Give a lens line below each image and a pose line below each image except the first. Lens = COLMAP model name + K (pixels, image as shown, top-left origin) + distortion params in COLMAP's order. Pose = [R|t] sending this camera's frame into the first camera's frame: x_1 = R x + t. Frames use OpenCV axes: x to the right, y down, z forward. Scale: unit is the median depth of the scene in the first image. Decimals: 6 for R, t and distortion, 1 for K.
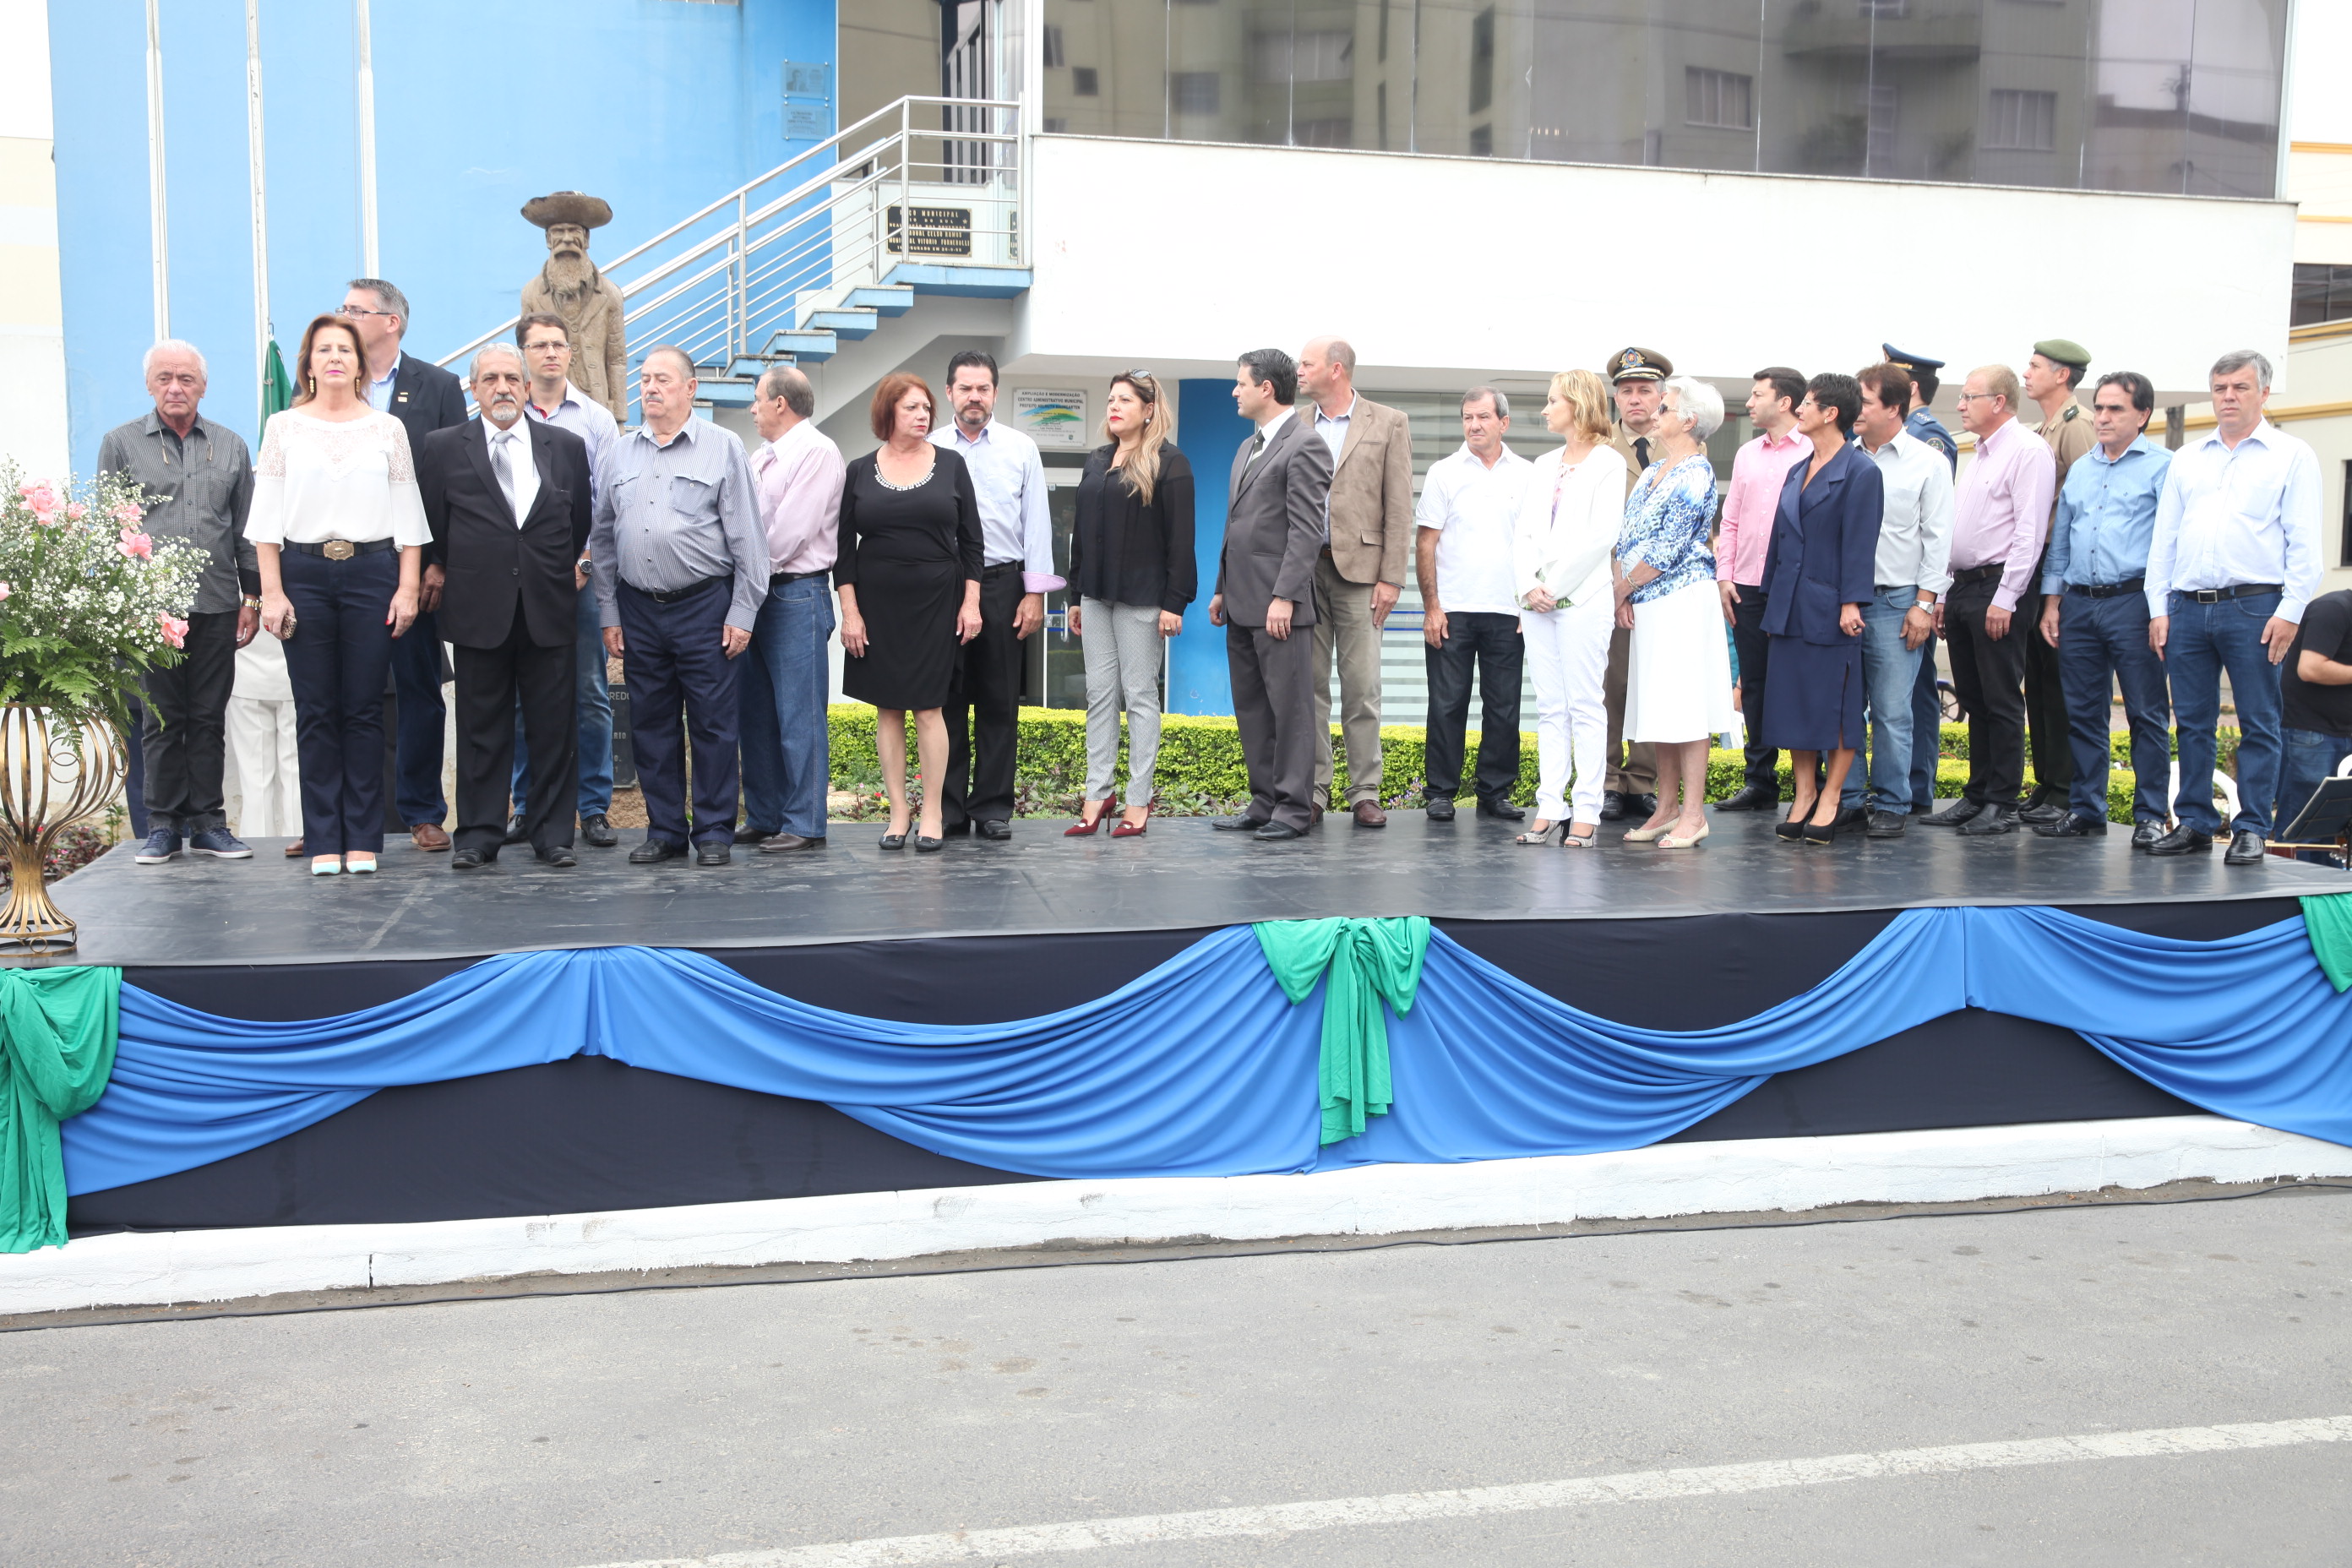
lens RADIAL K [[2333.8, 0, 1171.5], [0, 2333.8, 769.7], [0, 0, 1]] dist [-0.004998, 0.000000]
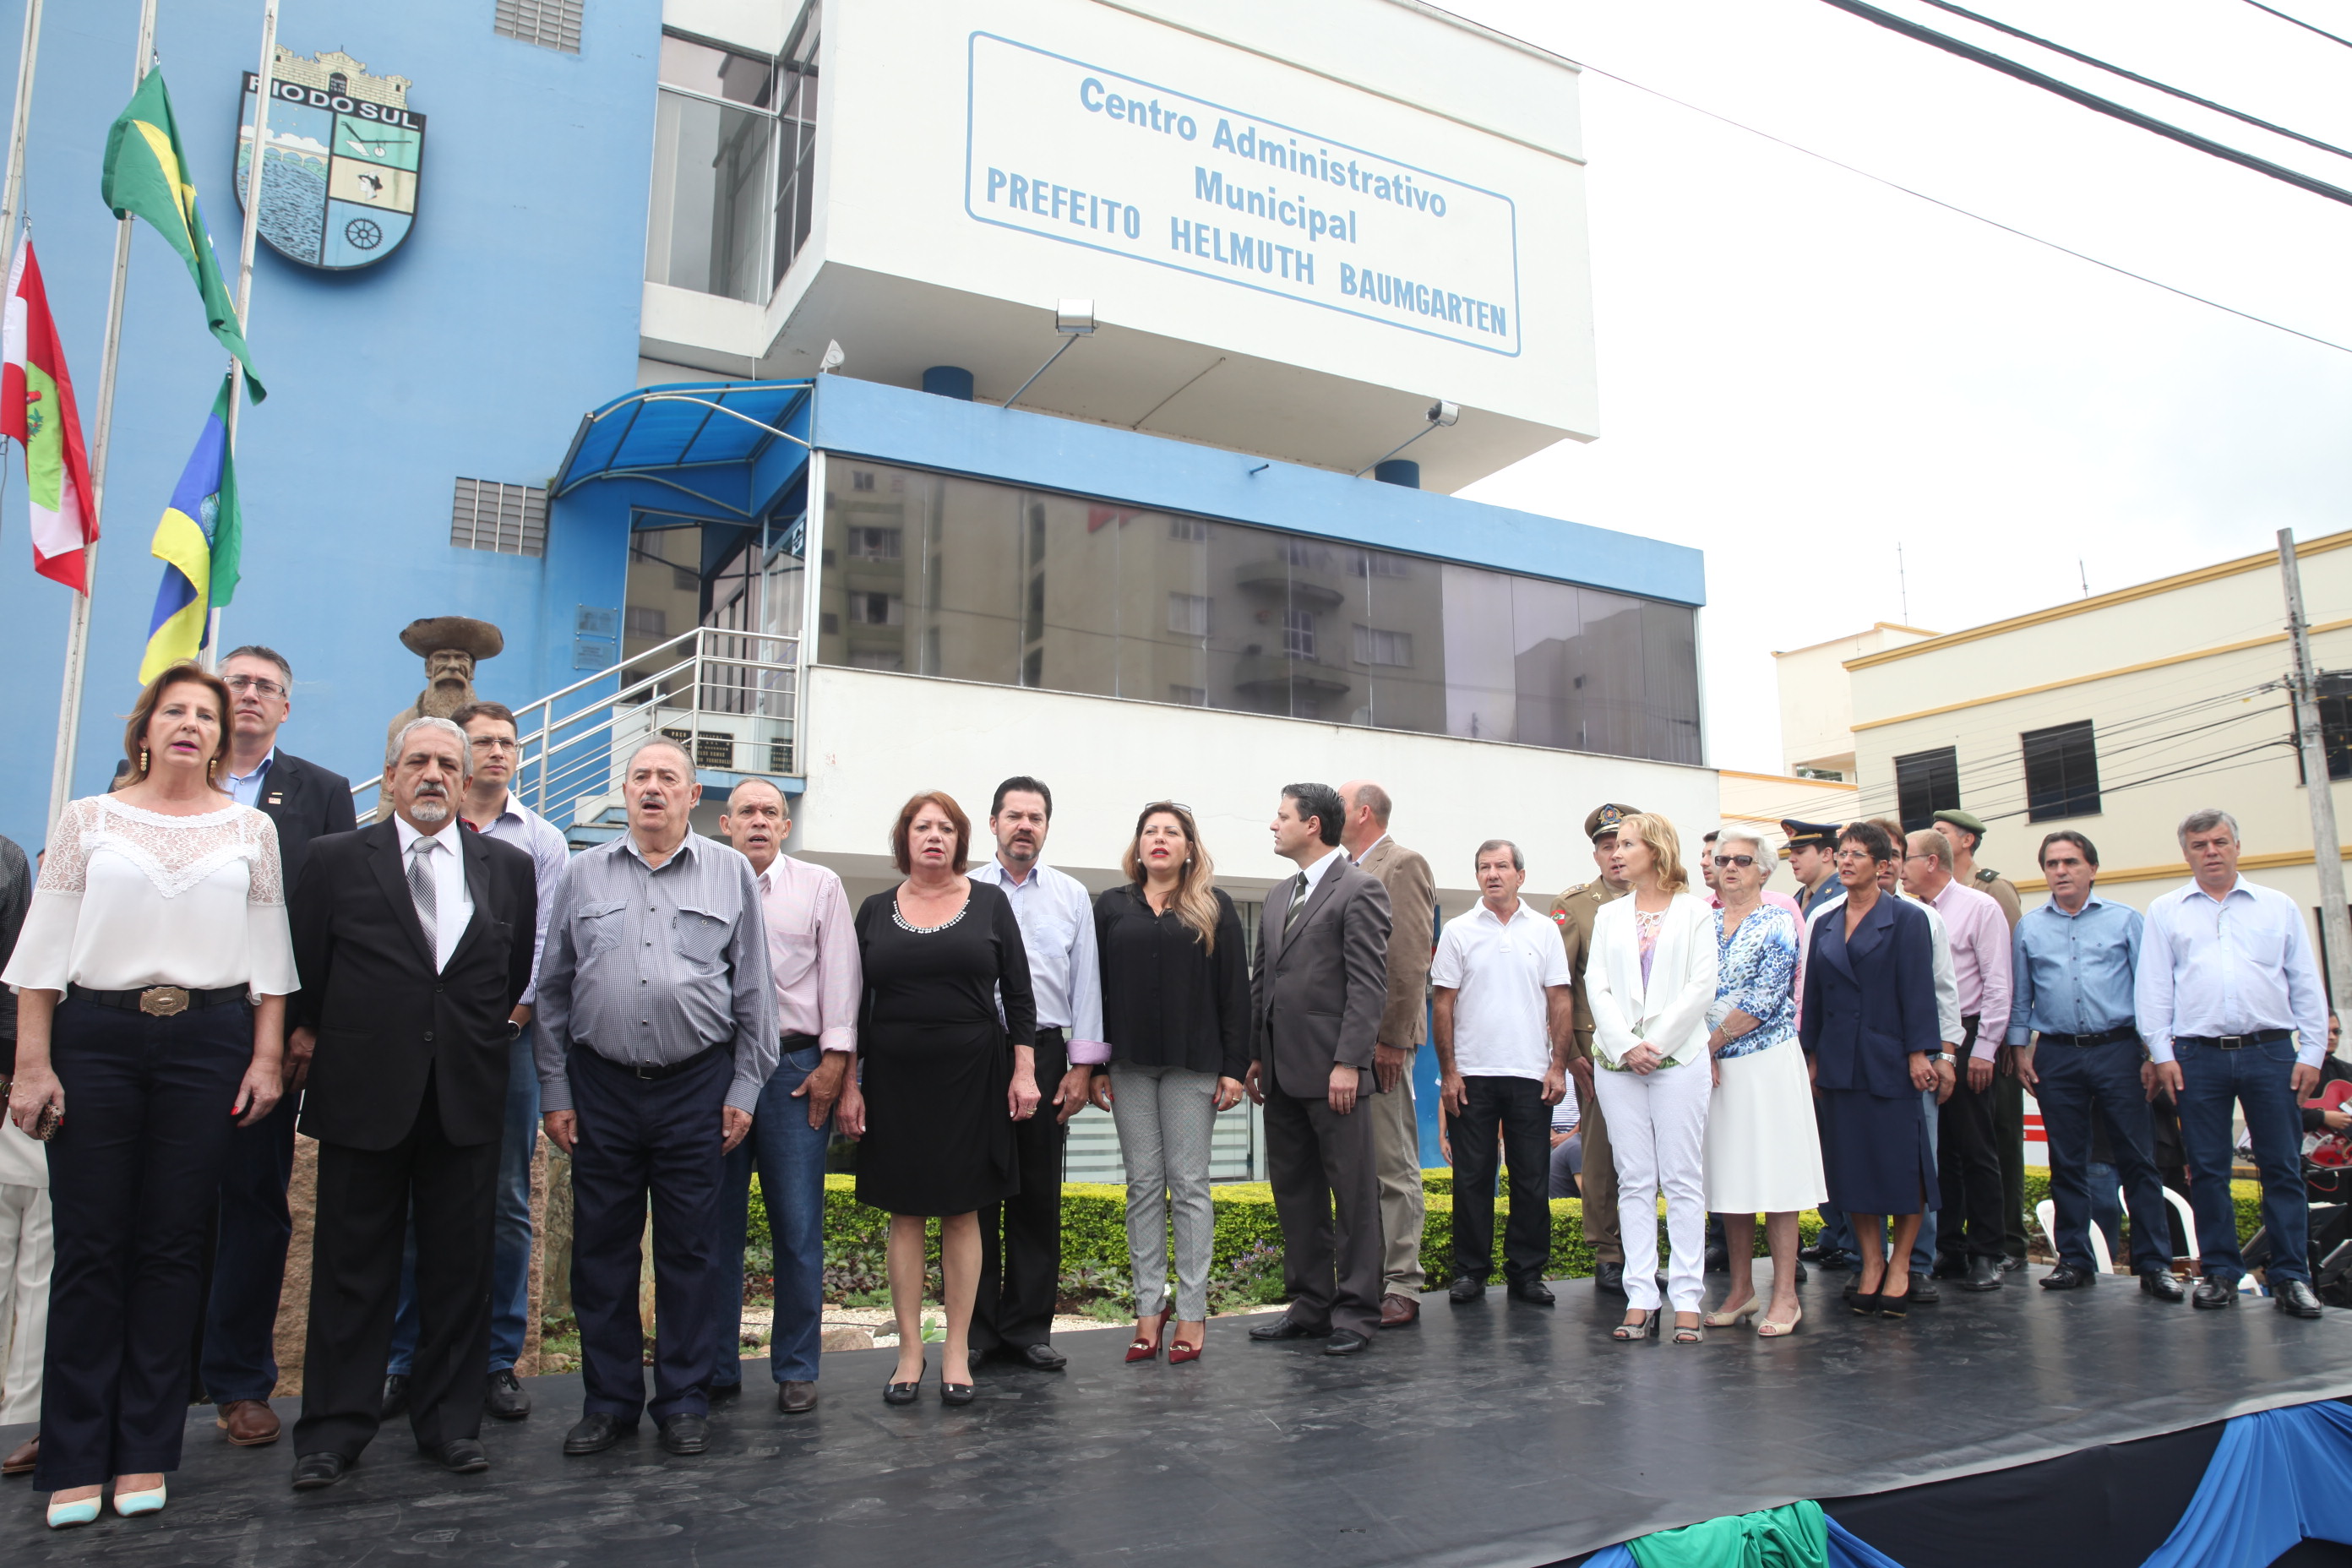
lens RADIAL K [[1591.8, 0, 1158.3], [0, 1591.8, 774.9], [0, 0, 1]] dist [-0.069294, 0.038472]
pose [[0.966465, 0.032828, 0.254692, -0.178948], [0.032580, 0.968107, -0.248410, -0.033787], [-0.254724, 0.248377, 0.934572, 0.450412]]
